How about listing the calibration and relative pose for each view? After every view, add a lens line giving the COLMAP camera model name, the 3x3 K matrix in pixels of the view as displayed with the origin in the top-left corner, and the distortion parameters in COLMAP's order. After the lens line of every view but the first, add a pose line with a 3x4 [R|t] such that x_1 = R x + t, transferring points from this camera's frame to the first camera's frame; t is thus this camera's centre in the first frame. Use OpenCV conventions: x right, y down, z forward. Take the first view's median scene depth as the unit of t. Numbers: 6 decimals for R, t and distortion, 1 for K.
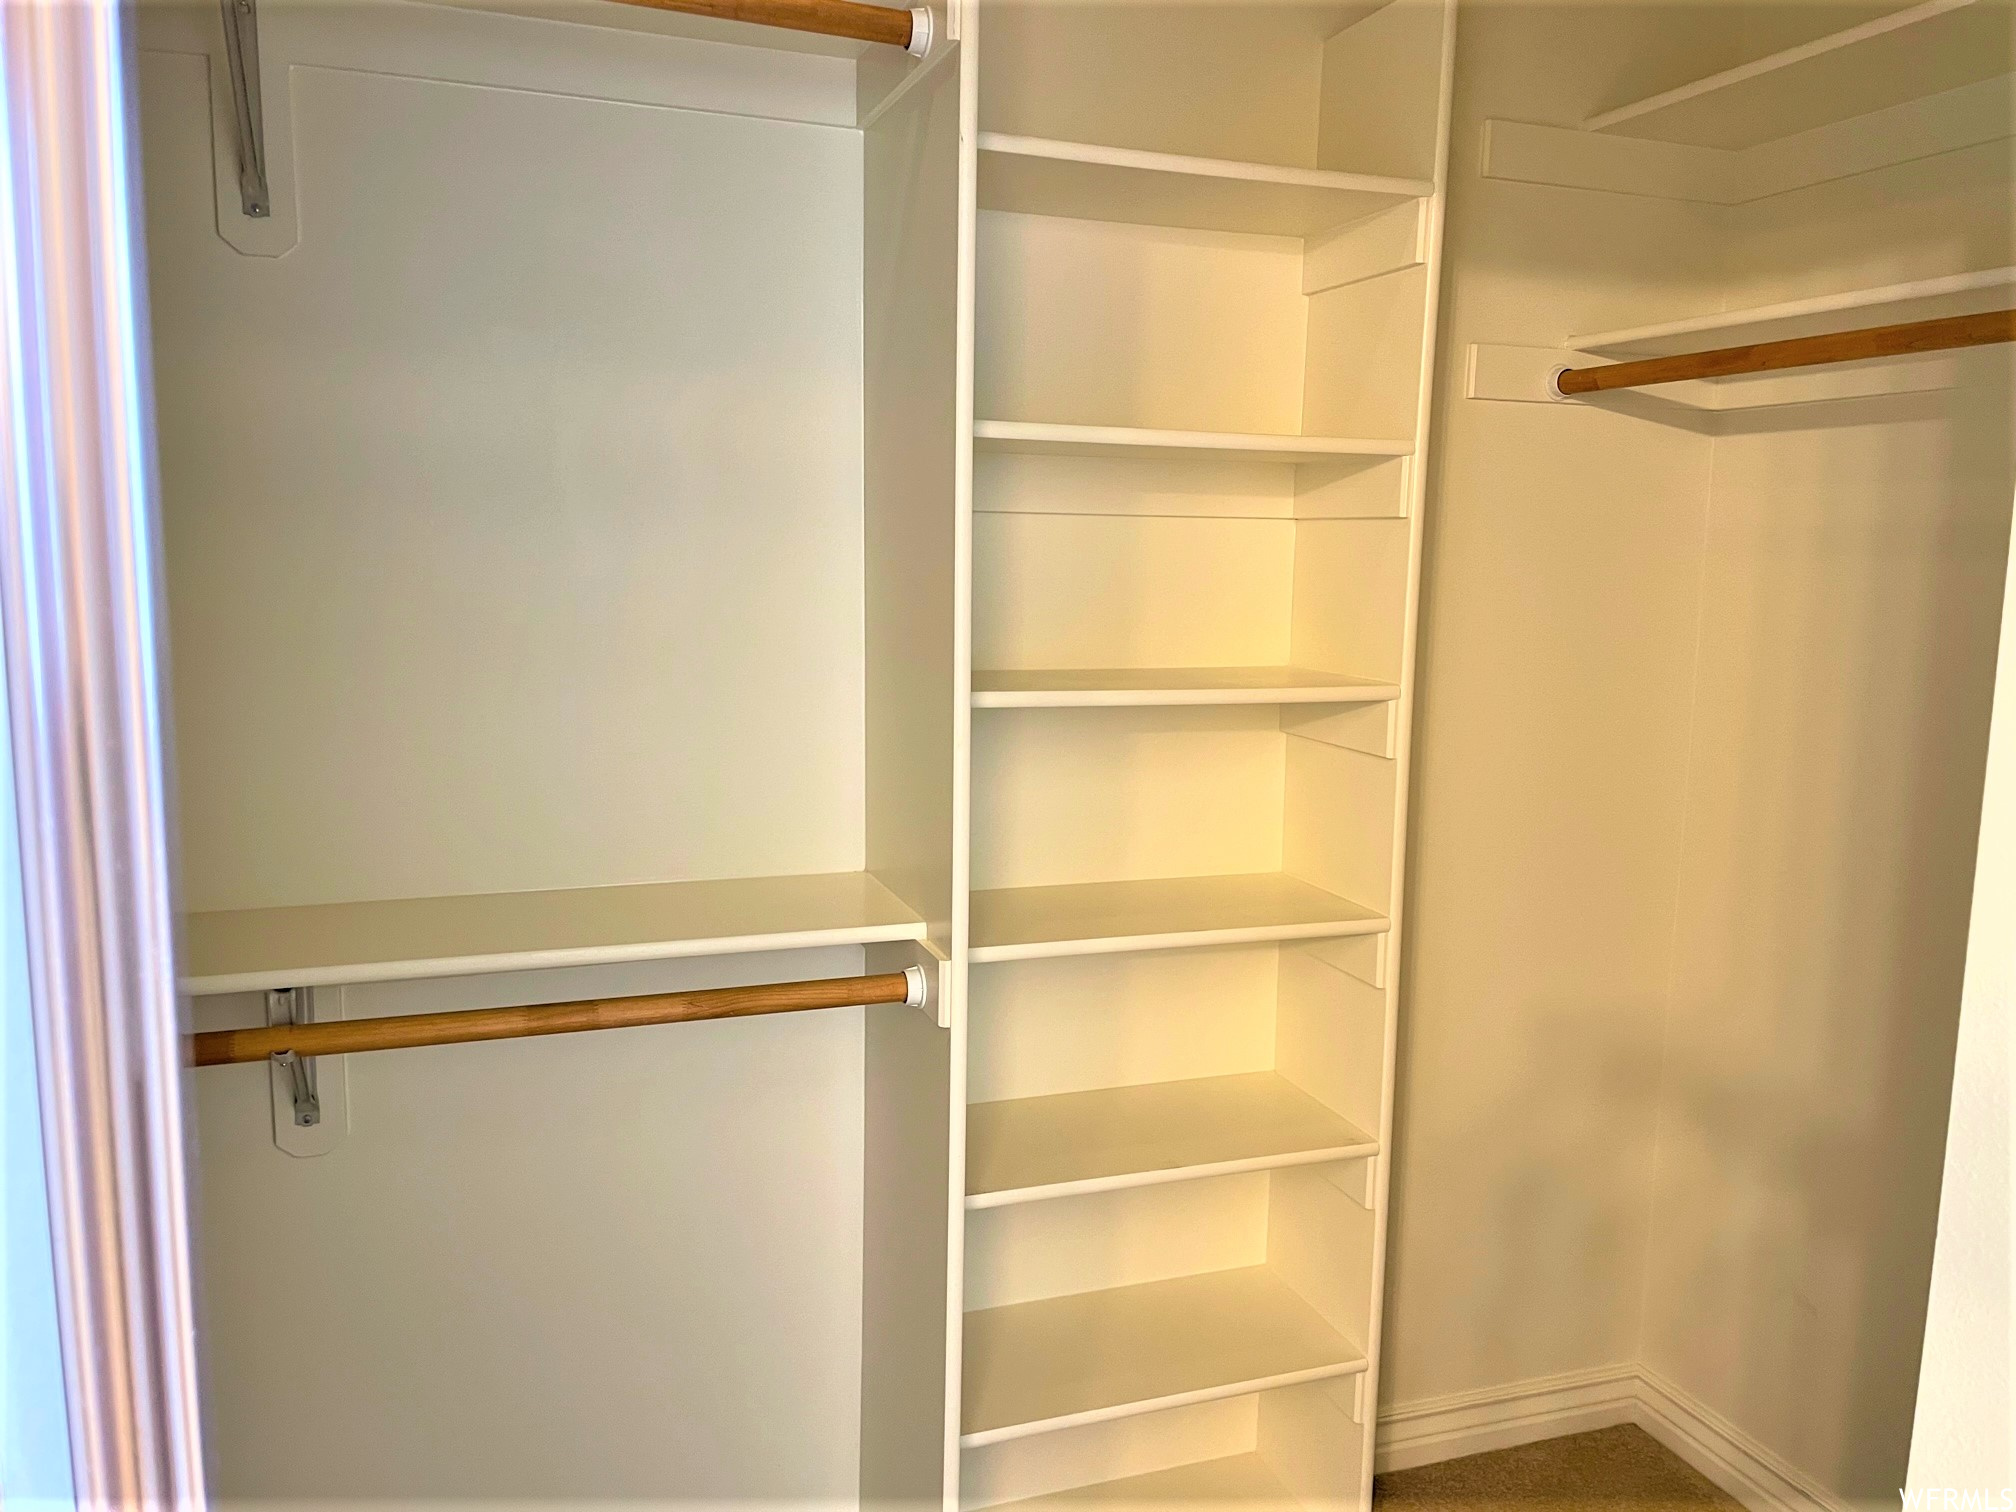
lens RADIAL K [[1528.8, 0, 1013.6], [0, 1528.8, 749.4], [0, 0, 1]] dist [0.076737, -0.111837]
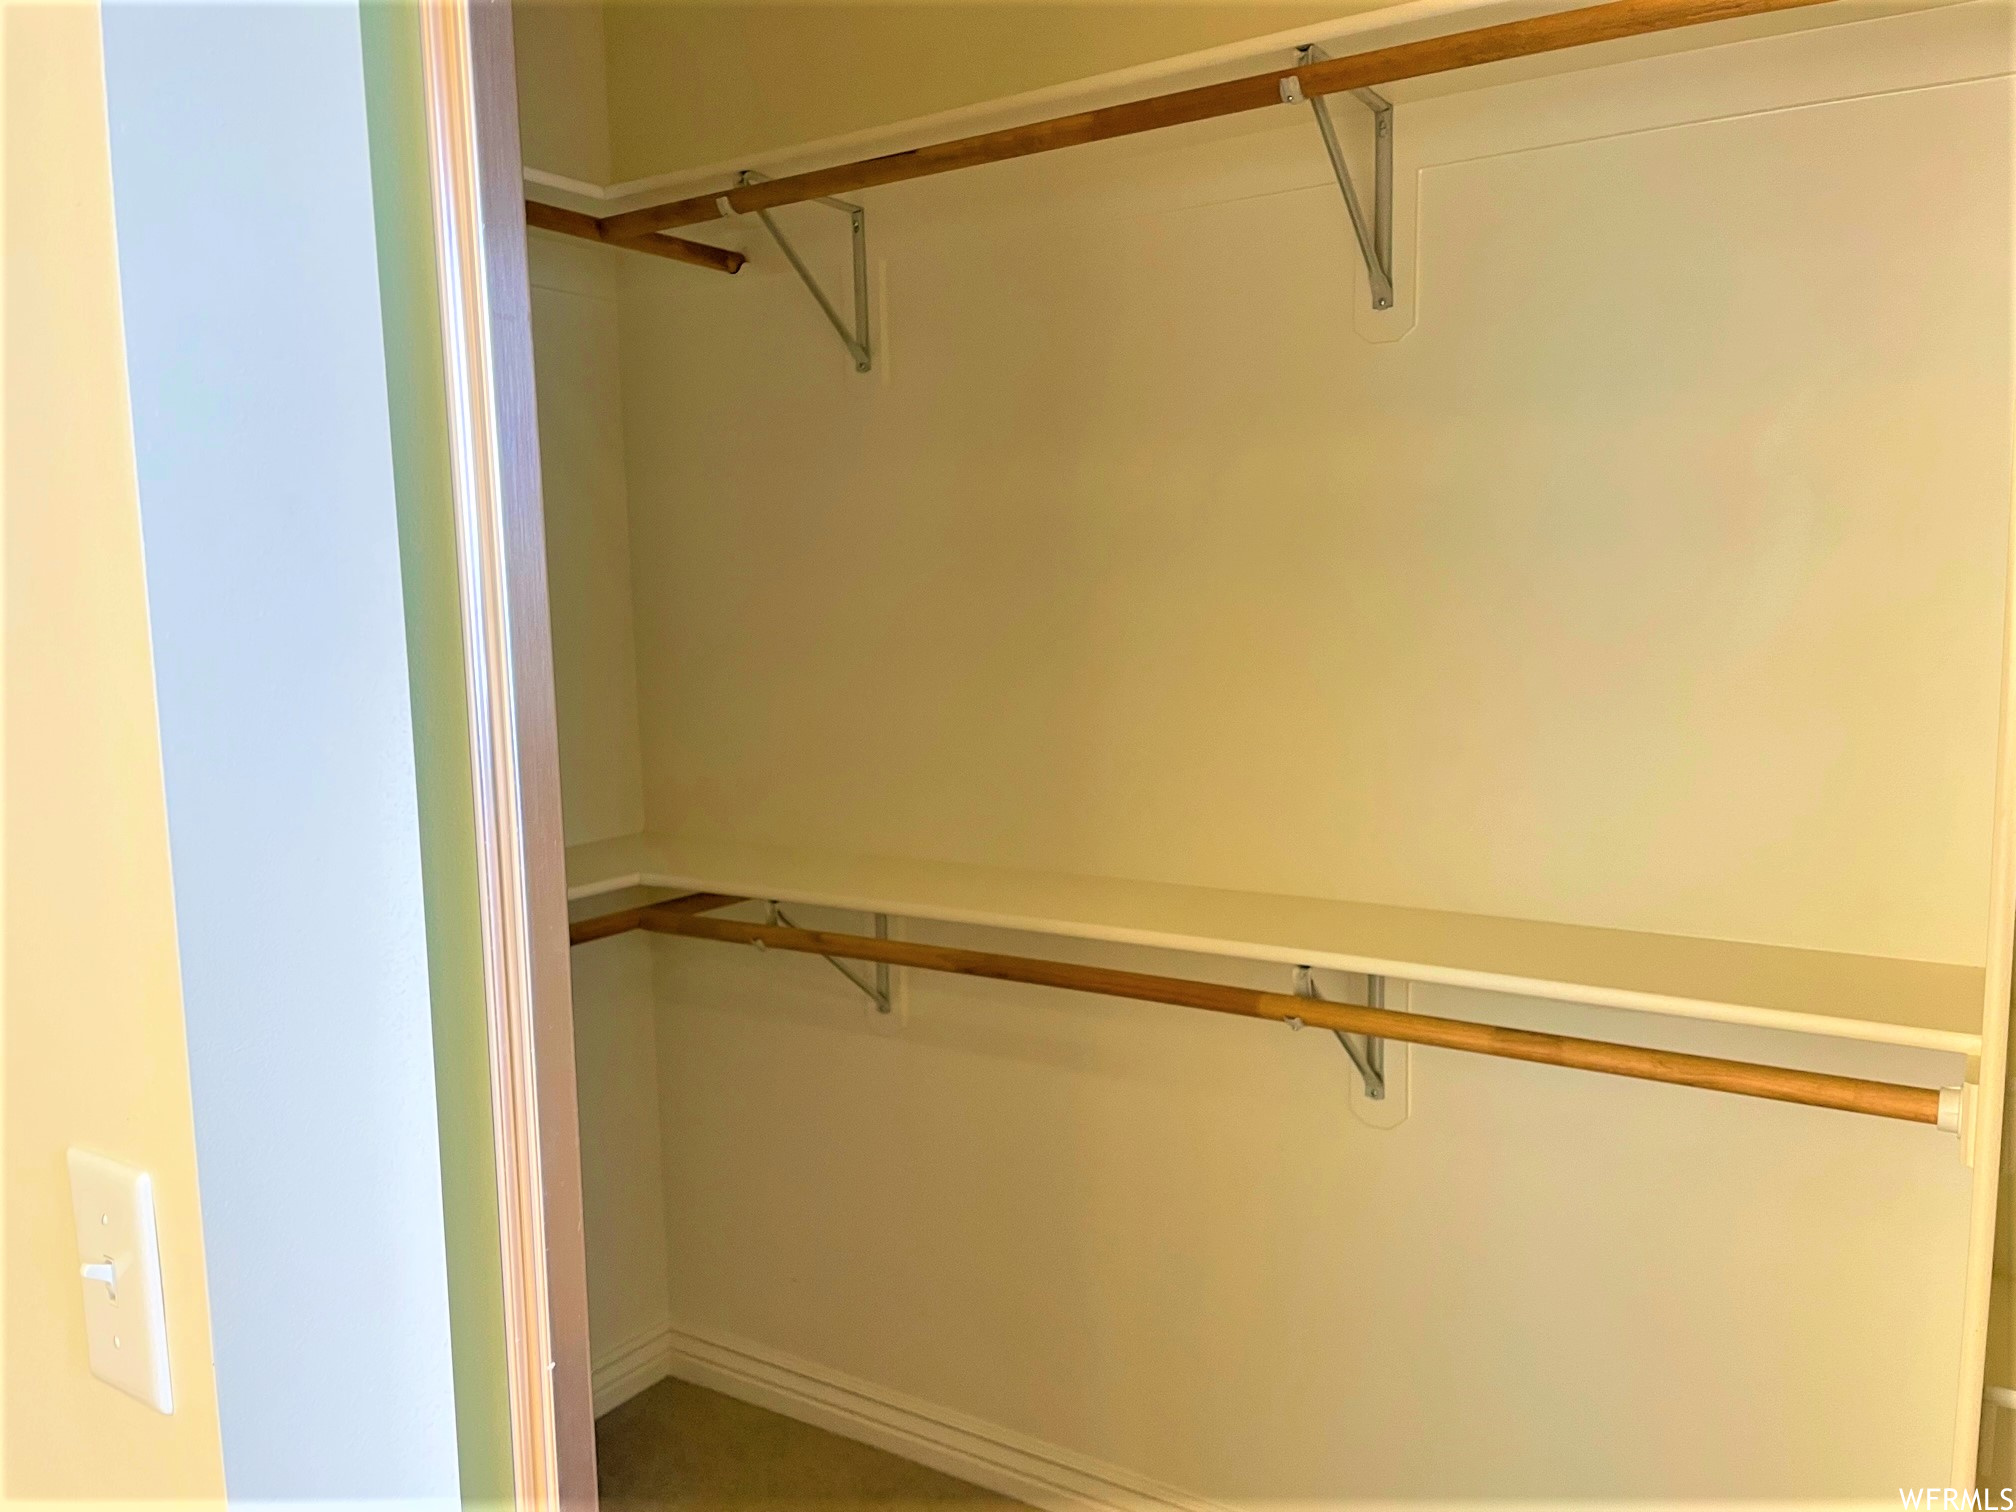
lens RADIAL K [[1528.8, 0, 1013.6], [0, 1528.8, 749.4], [0, 0, 1]] dist [0.076737, -0.111837]
pose [[0.595466, 0.060928, -0.801066, 0.305623], [-0.077963, 0.996796, 0.017861, -0.012869], [0.799588, 0.051818, 0.598309, 0.106876]]
